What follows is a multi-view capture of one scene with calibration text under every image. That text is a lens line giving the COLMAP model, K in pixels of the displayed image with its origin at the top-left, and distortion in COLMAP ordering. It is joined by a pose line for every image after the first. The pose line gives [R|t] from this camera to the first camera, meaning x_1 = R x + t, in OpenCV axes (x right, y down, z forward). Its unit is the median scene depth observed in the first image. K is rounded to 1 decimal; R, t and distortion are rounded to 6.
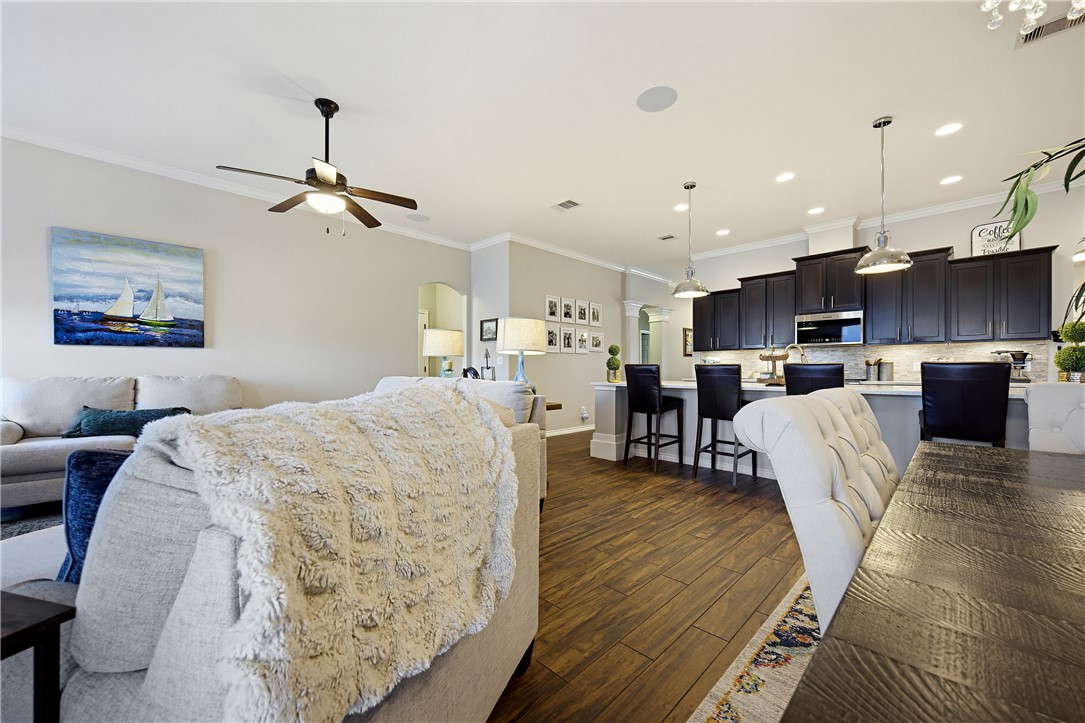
lens RADIAL K [[430.4, 0, 535.7], [0, 430.4, 364.4], [0, 0, 1]] dist [0.001785, -0.001082]
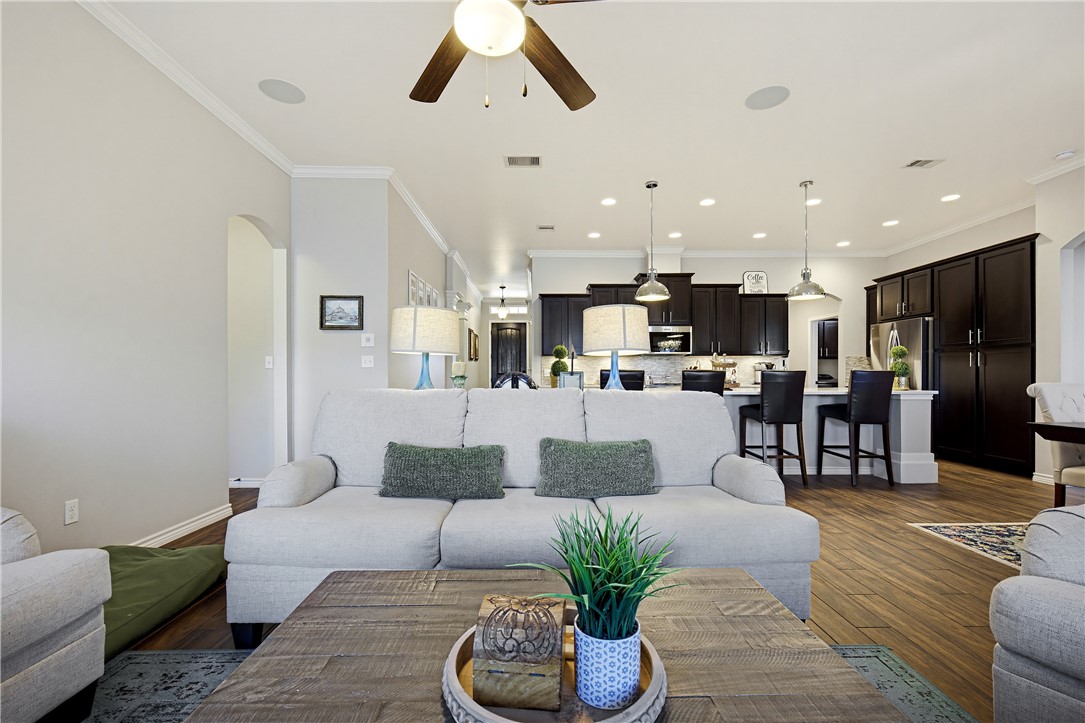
lens RADIAL K [[489.9, 0, 549.0], [0, 489.9, 370.3], [0, 0, 1]] dist [0.003415, -0.000016]
pose [[0.686535, 0.006324, 0.727069, -0.492097], [-0.007670, 0.999970, -0.001455, 0.003124], [-0.727056, -0.004577, 0.686562, 0.340859]]
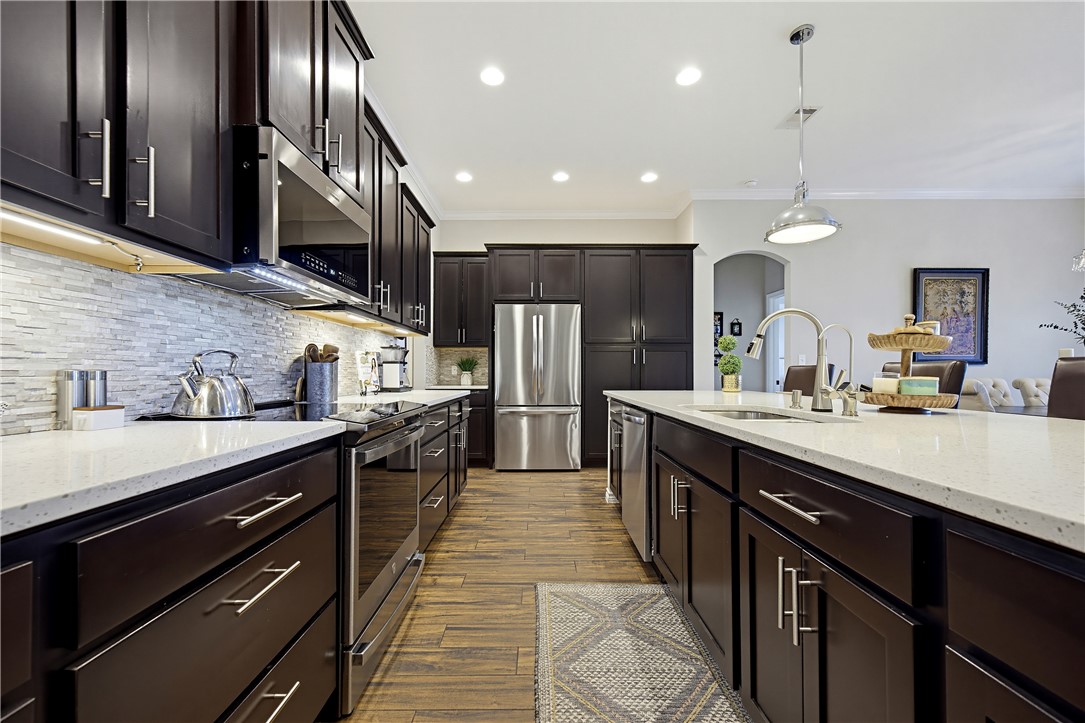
lens RADIAL K [[430.4, 0, 537.7], [0, 430.4, 365.5], [0, 0, 1]] dist [0.001785, -0.001082]
pose [[-0.708747, 0.010587, 0.705383, 0.383612], [-0.010706, 0.999611, -0.025760, 0.012608], [-0.705381, -0.025809, -0.708358, 1.129784]]
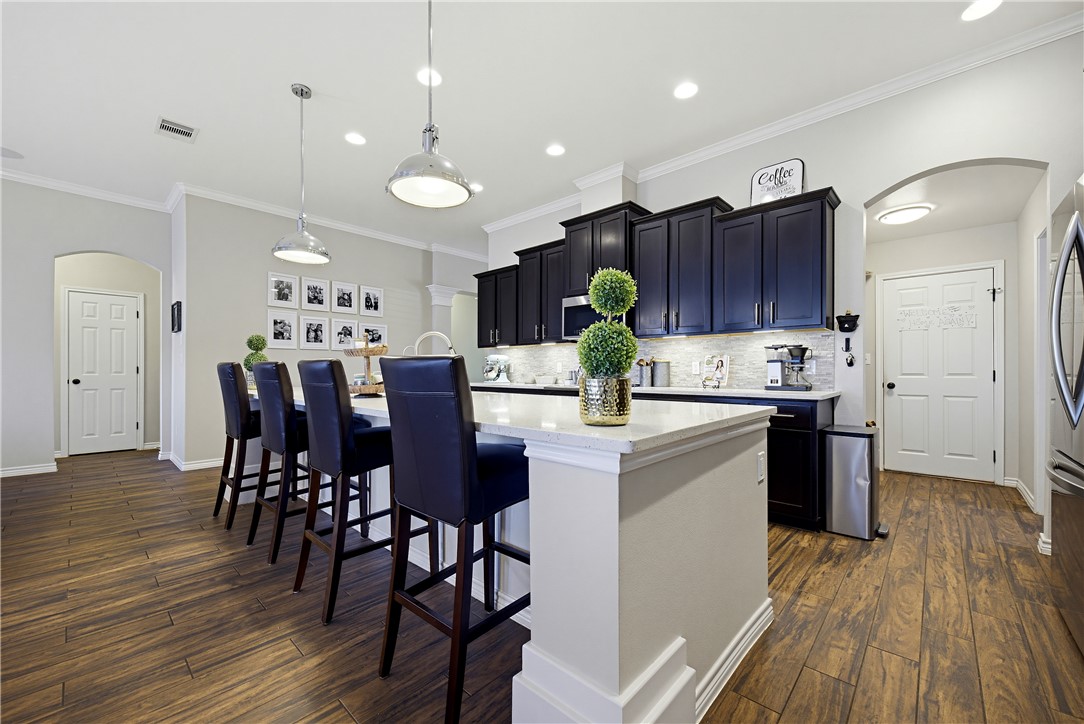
lens RADIAL K [[430.0, 0, 543.5], [0, 430.0, 373.7], [0, 0, 1]] dist [0.001785, -0.001082]
pose [[0.999005, 0.000892, 0.044582, 0.575335], [-0.001708, 0.999832, 0.018273, 0.002807], [-0.044558, -0.018331, 0.998839, 0.269213]]
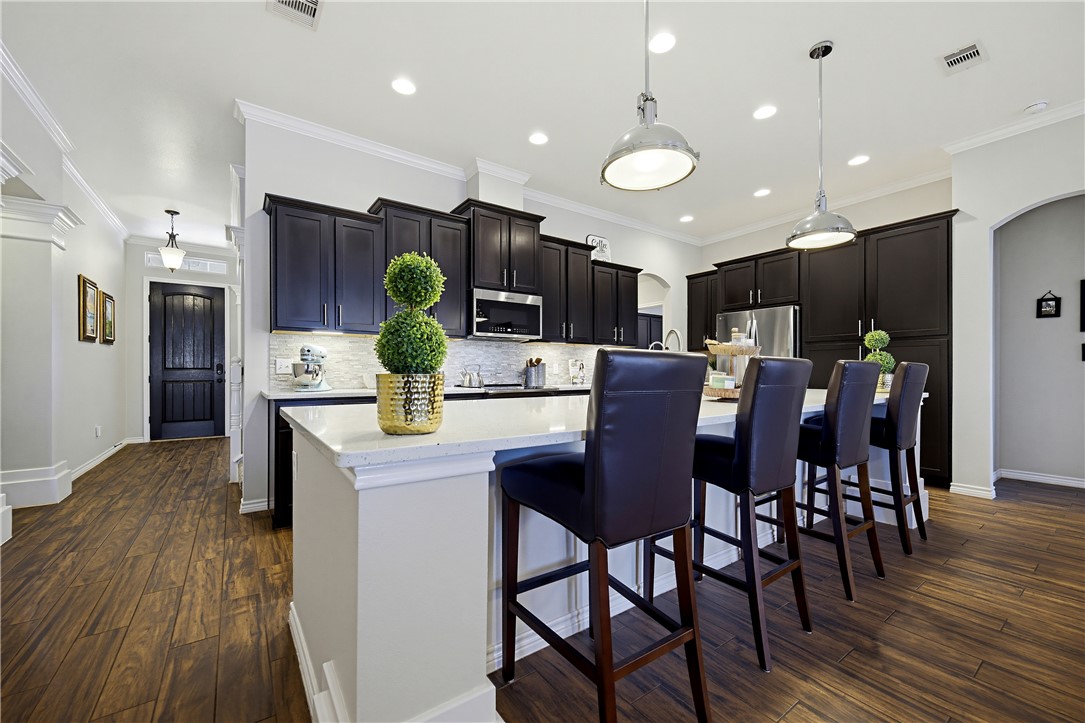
lens RADIAL K [[430.4, 0, 542.4], [0, 430.4, 370.9], [0, 0, 1]] dist [0.001785, -0.001082]
pose [[0.159031, 0.004589, 0.987263, -0.017242], [-0.011936, 0.999925, -0.002725, 0.012343], [-0.987201, -0.011350, 0.159074, 0.847339]]
